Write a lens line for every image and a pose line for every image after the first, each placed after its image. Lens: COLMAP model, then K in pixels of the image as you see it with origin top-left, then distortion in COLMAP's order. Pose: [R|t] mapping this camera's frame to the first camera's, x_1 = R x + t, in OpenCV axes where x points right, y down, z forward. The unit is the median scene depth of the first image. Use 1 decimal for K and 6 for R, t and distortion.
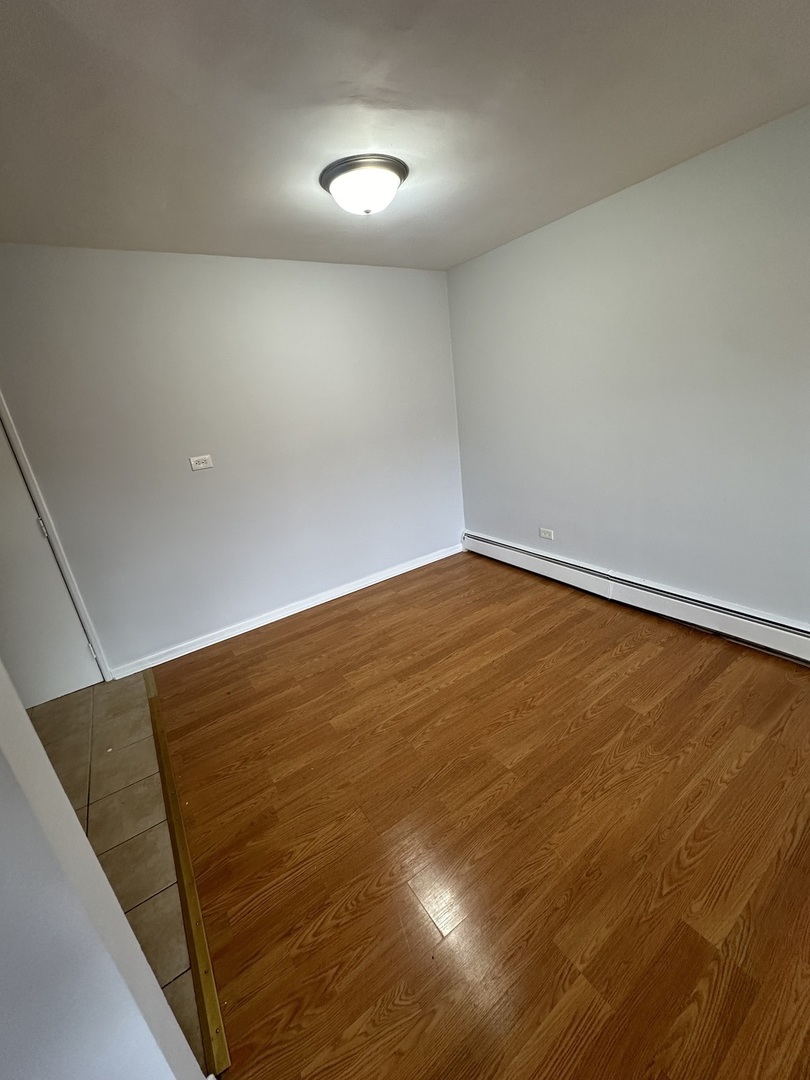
lens RADIAL K [[430.1, 0, 405.0], [0, 430.1, 540.0], [0, 0, 1]] dist [-0.003330, -0.000474]
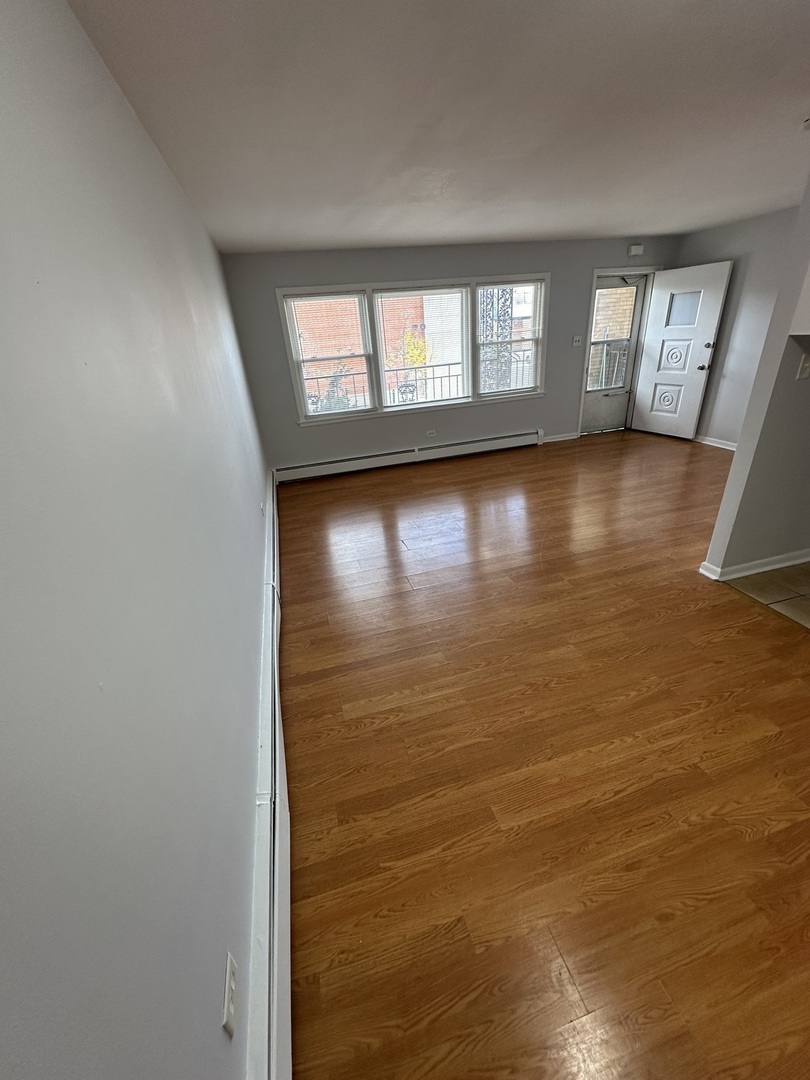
lens RADIAL K [[430.1, 0, 405.0], [0, 430.1, 540.0], [0, 0, 1]] dist [-0.003330, -0.000474]
pose [[-0.927824, 0.014791, 0.372724, 0.161956], [0.273388, 0.706754, 0.652501, -0.510792], [-0.253773, 0.707305, -0.659787, 1.302501]]
